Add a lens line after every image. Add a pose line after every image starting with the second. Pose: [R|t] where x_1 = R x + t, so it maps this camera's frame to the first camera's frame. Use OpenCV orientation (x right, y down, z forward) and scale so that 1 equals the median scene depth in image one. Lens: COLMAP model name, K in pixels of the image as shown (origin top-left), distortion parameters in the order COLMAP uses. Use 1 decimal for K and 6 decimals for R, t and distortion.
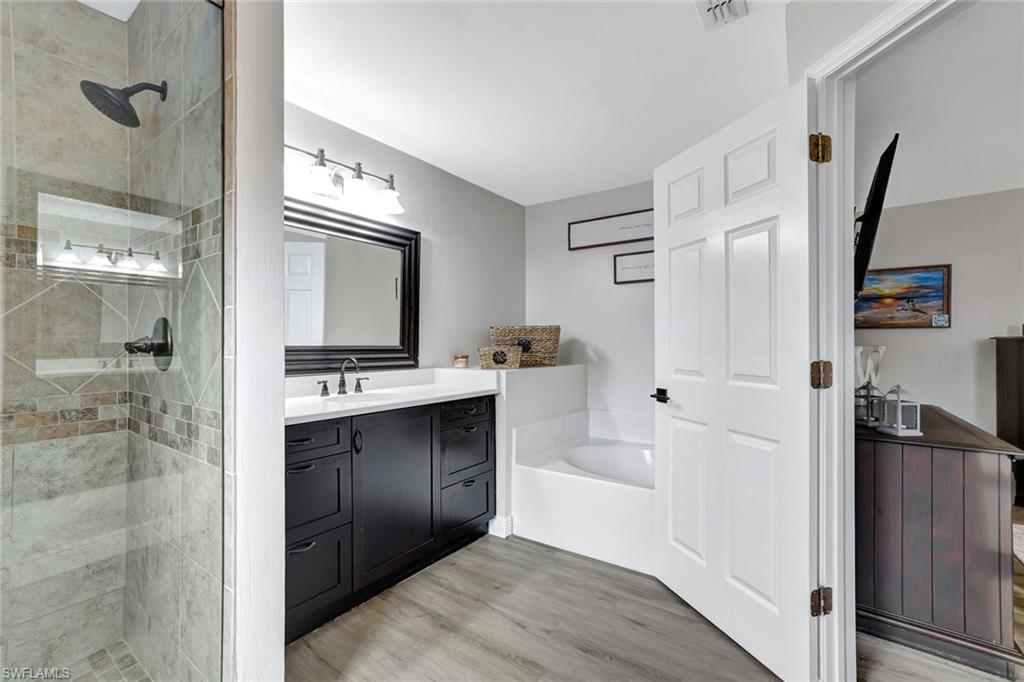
lens RADIAL K [[447.1, 0, 513.2], [0, 447.1, 338.0], [0, 0, 1]] dist [-0.040961, 0.015039]
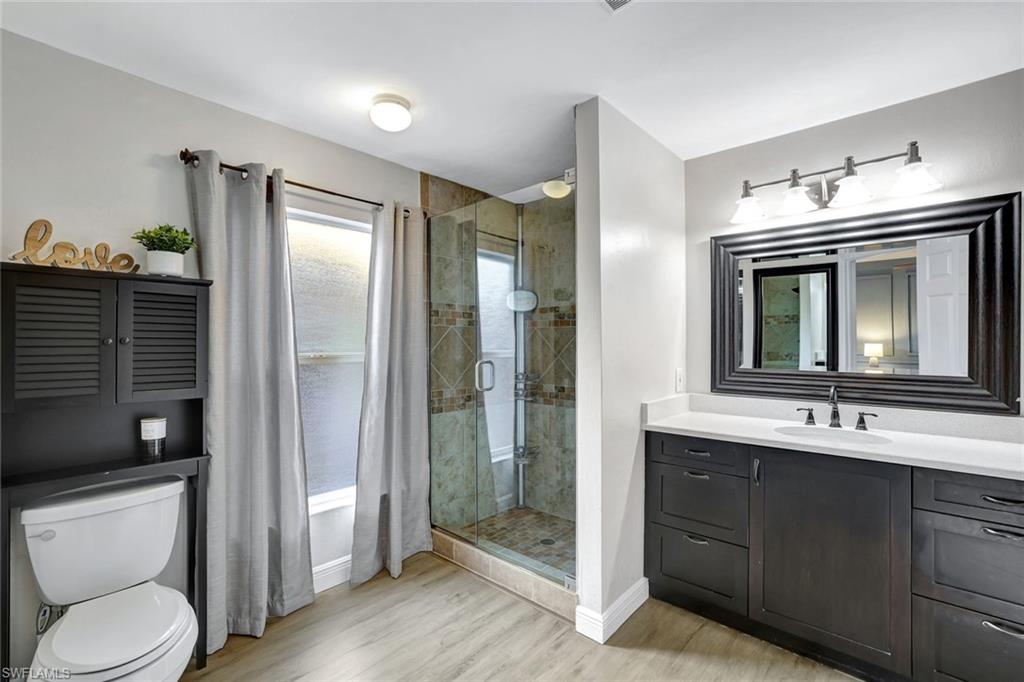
lens RADIAL K [[447.1, 0, 513.2], [0, 447.1, 338.0], [0, 0, 1]] dist [-0.040961, 0.015039]
pose [[-0.118614, -0.008729, -0.992902, 0.552493], [0.015200, 0.999828, -0.010606, -0.051117], [0.992824, -0.016350, -0.118461, 0.457252]]
